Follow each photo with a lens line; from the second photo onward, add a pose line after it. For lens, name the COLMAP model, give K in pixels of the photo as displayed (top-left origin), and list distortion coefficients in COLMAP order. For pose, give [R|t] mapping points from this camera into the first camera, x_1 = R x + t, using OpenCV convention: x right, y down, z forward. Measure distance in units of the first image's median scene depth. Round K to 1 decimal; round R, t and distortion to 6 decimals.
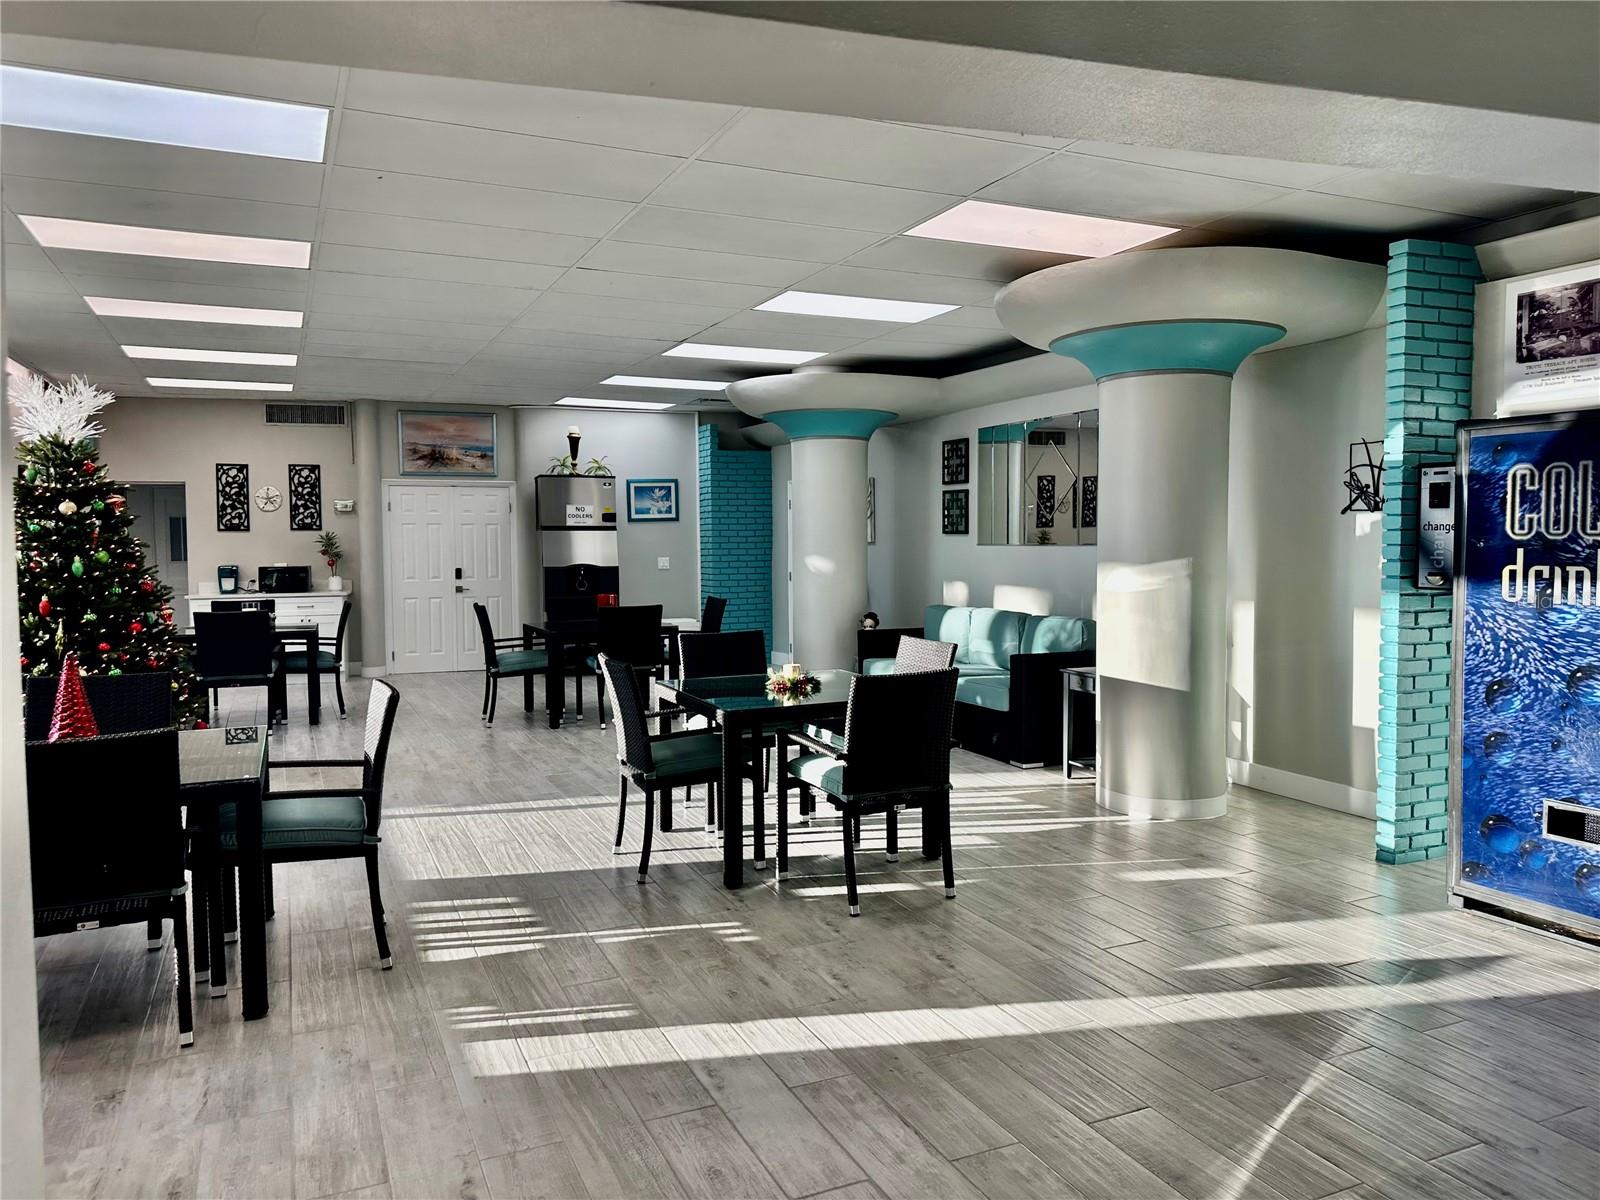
lens RADIAL K [[1103.2, 0, 807.7], [0, 1103.2, 598.8], [0, 0, 1]] dist [0.032326, -0.067671]
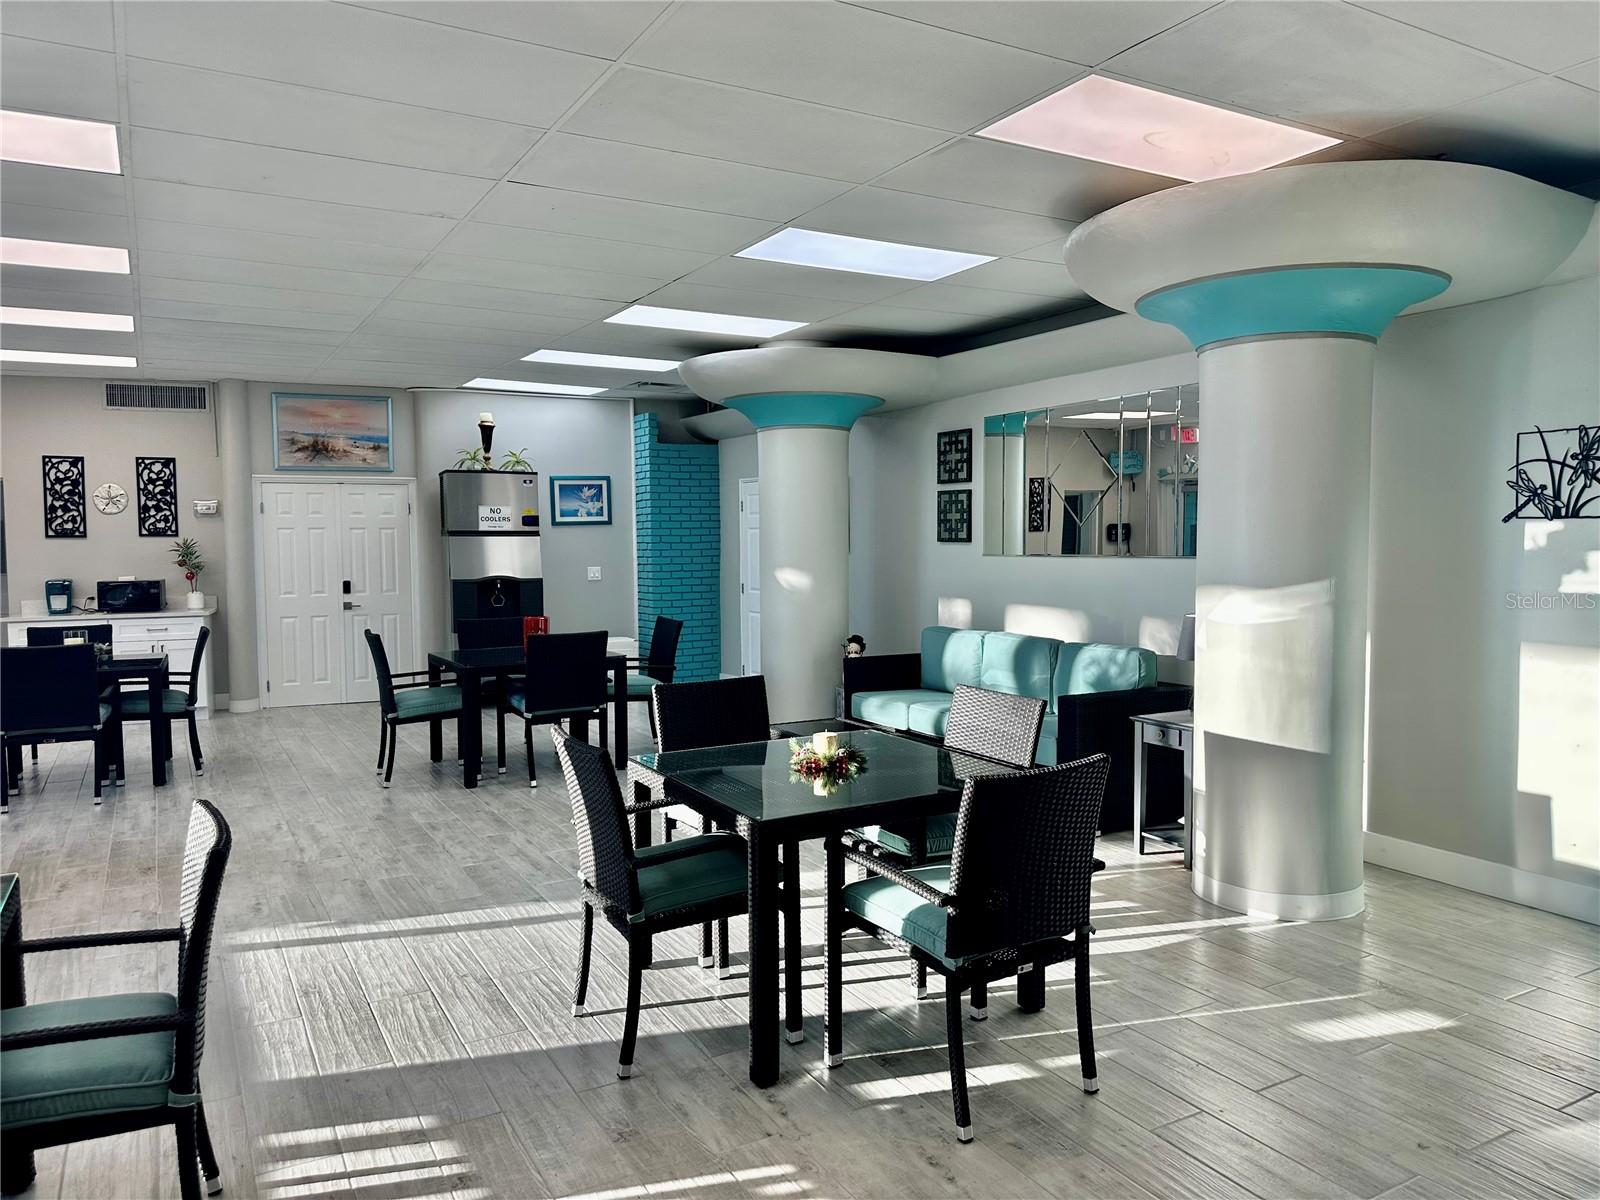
lens RADIAL K [[1103.2, 0, 807.7], [0, 1103.2, 598.8], [0, 0, 1]] dist [0.032326, -0.067671]
pose [[0.996332, -0.005837, 0.085372, -0.055833], [0.005771, 0.999983, 0.001012, -0.018840], [-0.085377, -0.000515, 0.996349, 0.189163]]
